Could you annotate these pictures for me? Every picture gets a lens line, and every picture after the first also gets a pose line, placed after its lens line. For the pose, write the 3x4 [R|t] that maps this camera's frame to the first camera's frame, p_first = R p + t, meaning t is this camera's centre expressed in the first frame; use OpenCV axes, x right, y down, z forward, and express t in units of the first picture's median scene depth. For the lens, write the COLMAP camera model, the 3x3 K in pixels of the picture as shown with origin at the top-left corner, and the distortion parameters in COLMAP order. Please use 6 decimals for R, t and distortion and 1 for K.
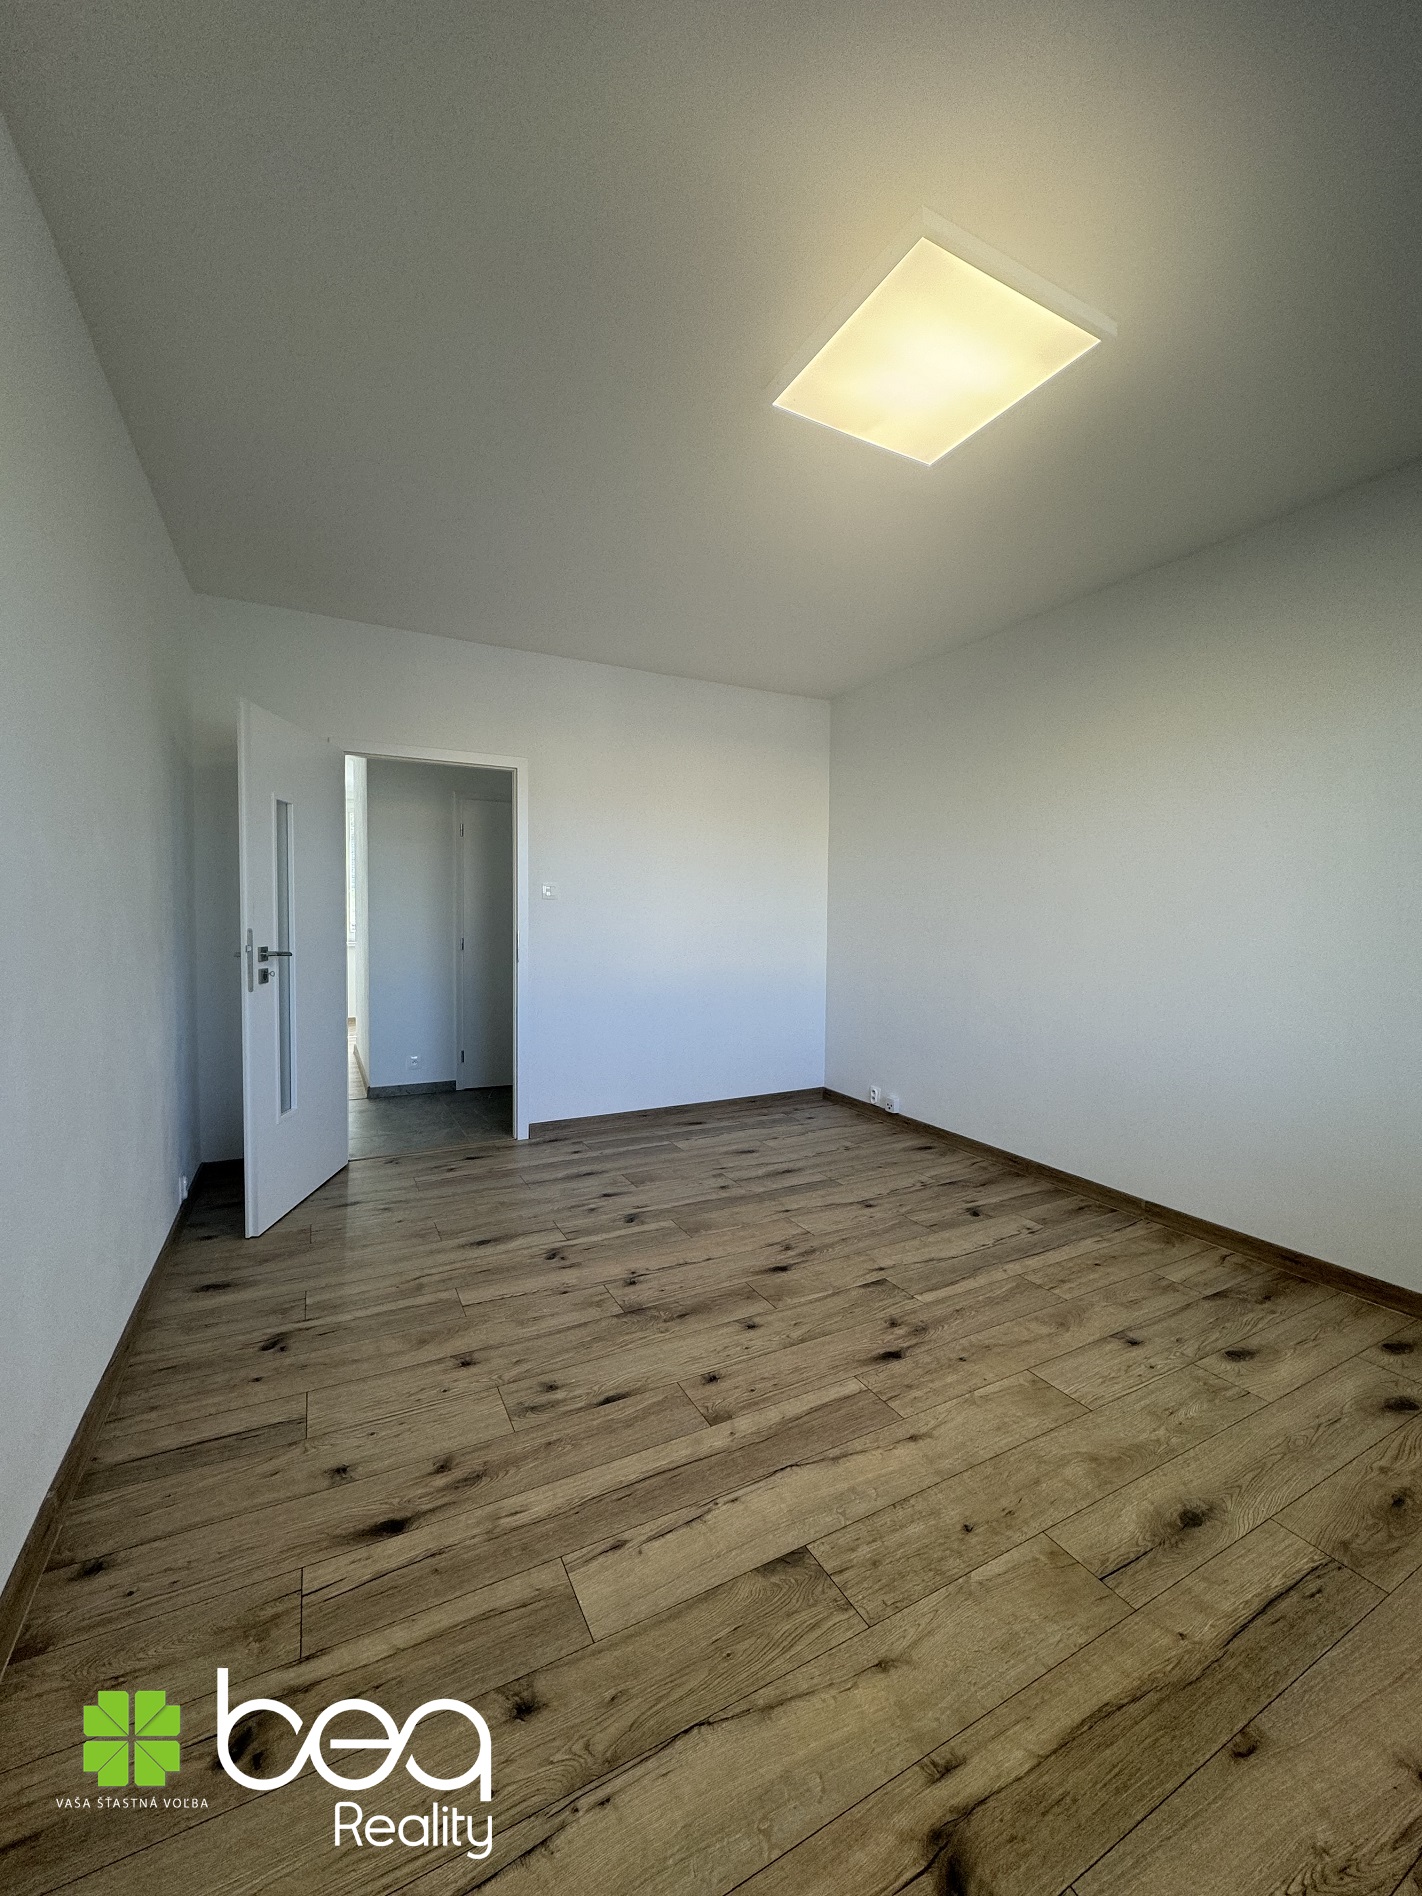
lens RADIAL K [[754.0, 0, 711.0], [0, 754.0, 948.0], [0, 0, 1]] dist [-0.000556, 0.000048]
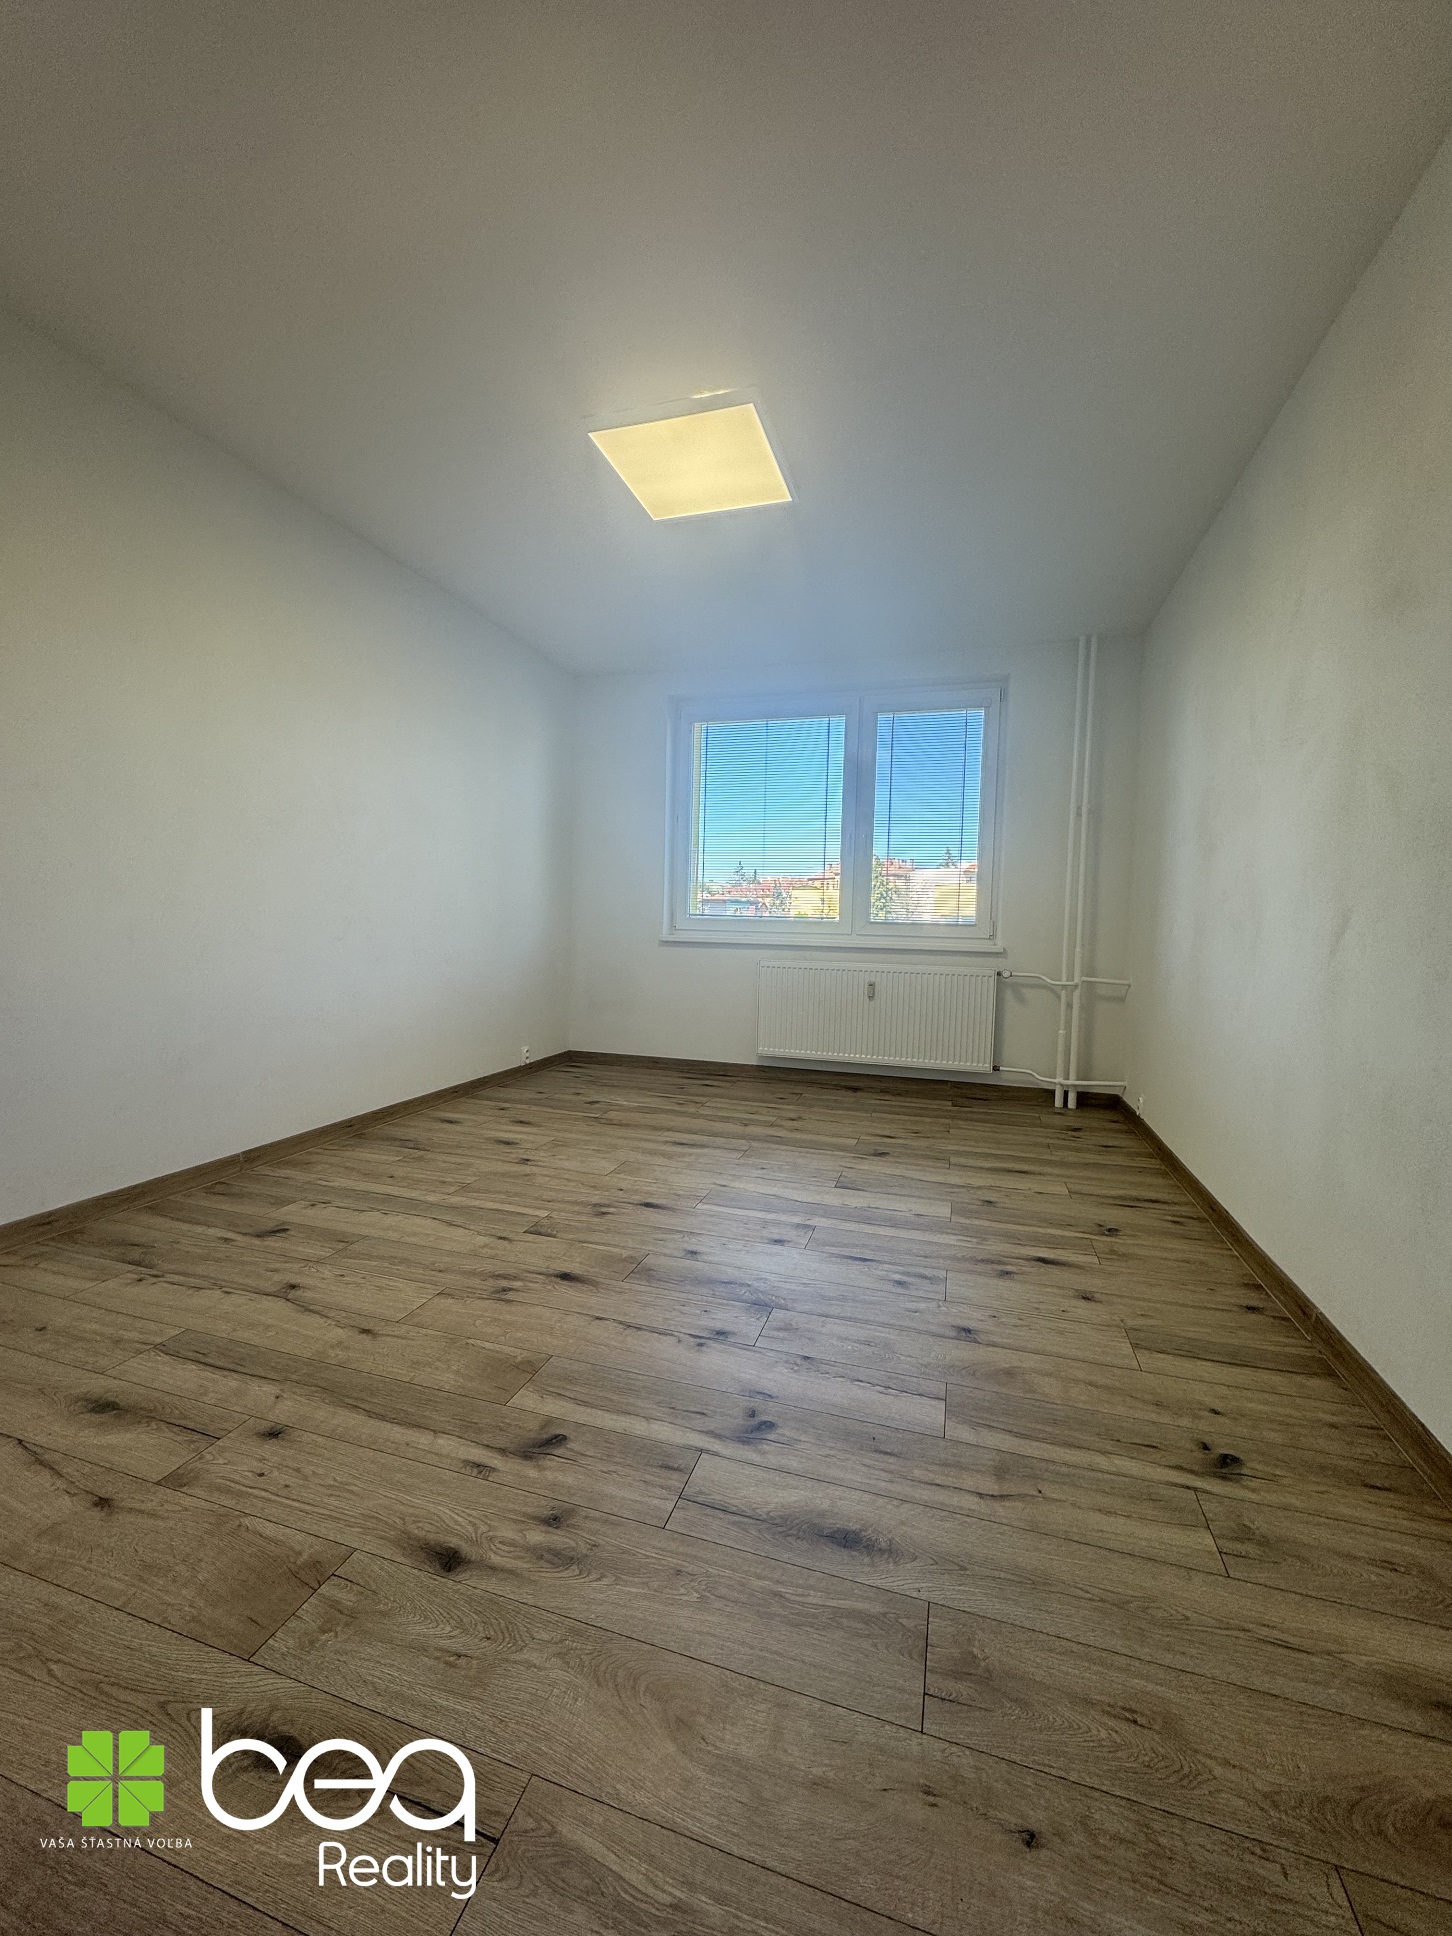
lens RADIAL K [[769.9, 0, 726.0], [0, 769.9, 968.0], [0, 0, 1]] dist [-0.000556, 0.000048]
pose [[-0.707964, -0.067885, 0.702979, -0.608903], [-0.001891, 0.995548, 0.094233, 0.020813], [-0.706246, 0.065385, -0.704941, 1.498932]]
